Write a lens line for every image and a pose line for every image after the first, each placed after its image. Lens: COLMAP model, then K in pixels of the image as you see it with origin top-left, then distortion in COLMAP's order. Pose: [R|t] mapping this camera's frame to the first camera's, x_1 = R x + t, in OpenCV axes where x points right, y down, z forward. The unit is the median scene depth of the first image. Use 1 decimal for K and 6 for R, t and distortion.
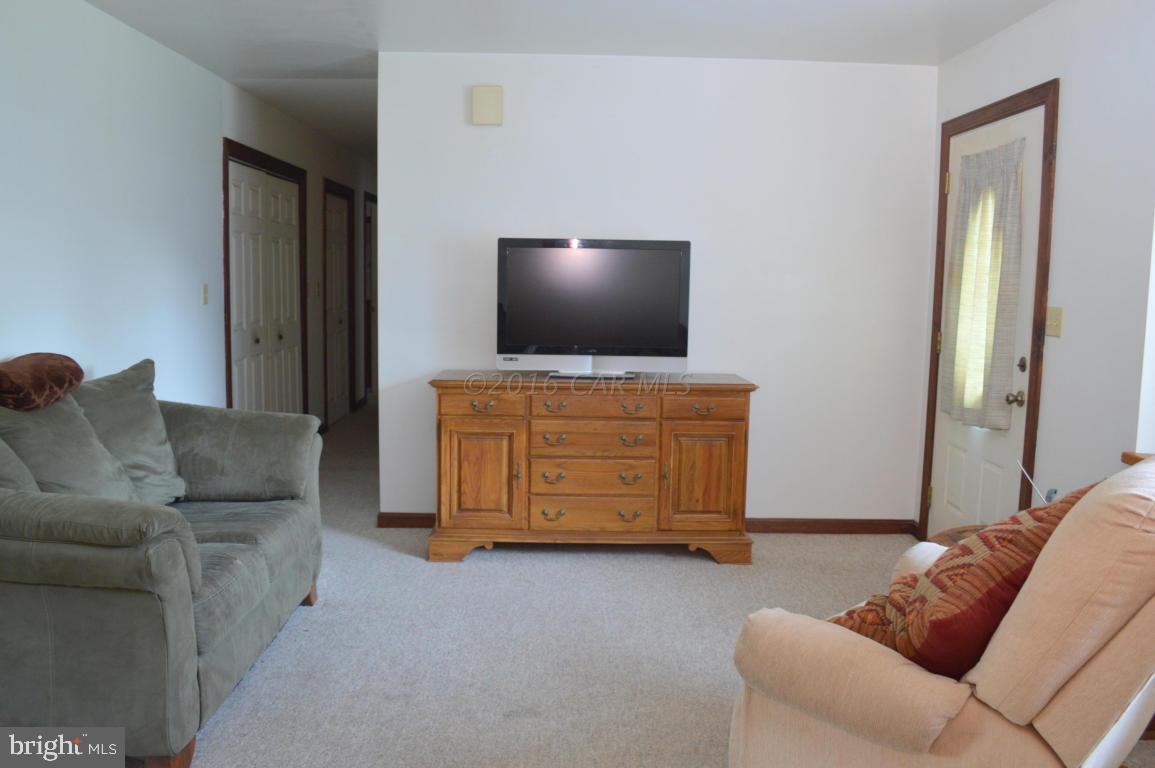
lens RADIAL K [[918.3, 0, 568.5], [0, 918.3, 382.0], [0, 0, 1]] dist [-0.085744, 0.017761]
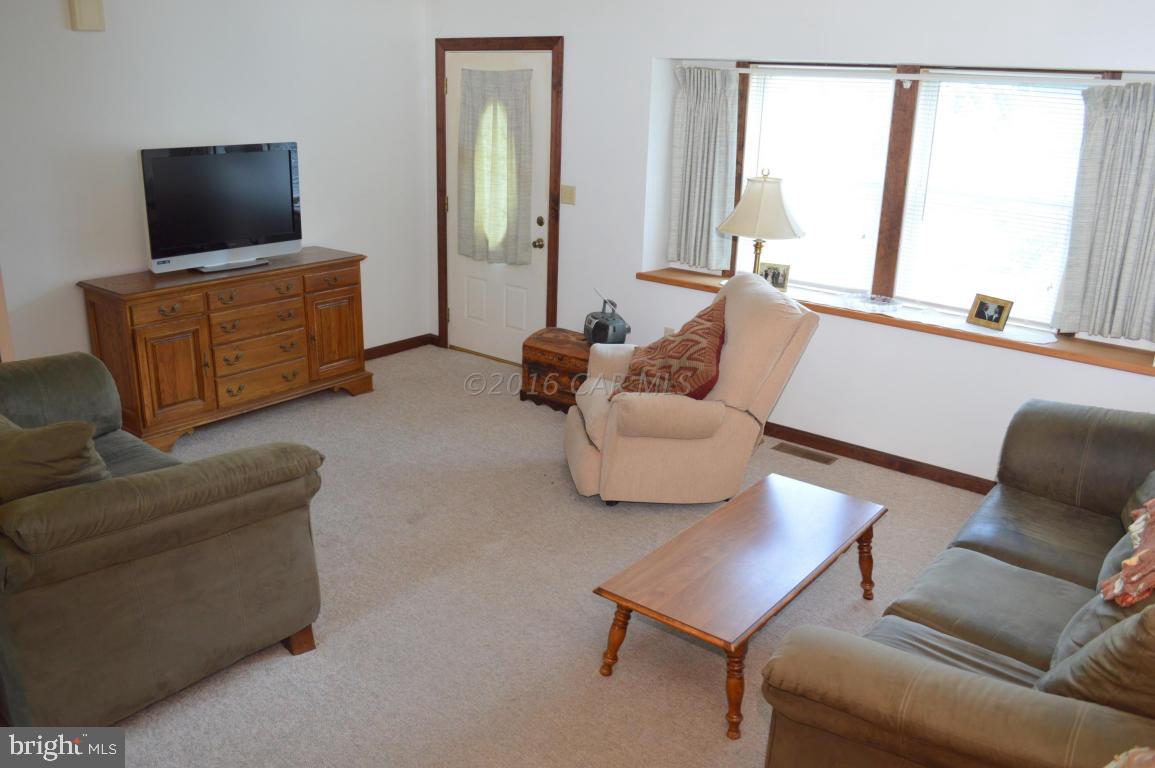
lens RADIAL K [[918.3, 0, 568.5], [0, 918.3, 382.0], [0, 0, 1]] dist [-0.085744, 0.017761]
pose [[0.631324, -0.239368, 0.737654, -0.601328], [0.073693, 0.965386, 0.250197, -0.123809], [-0.772010, -0.103596, 0.627111, -0.048699]]
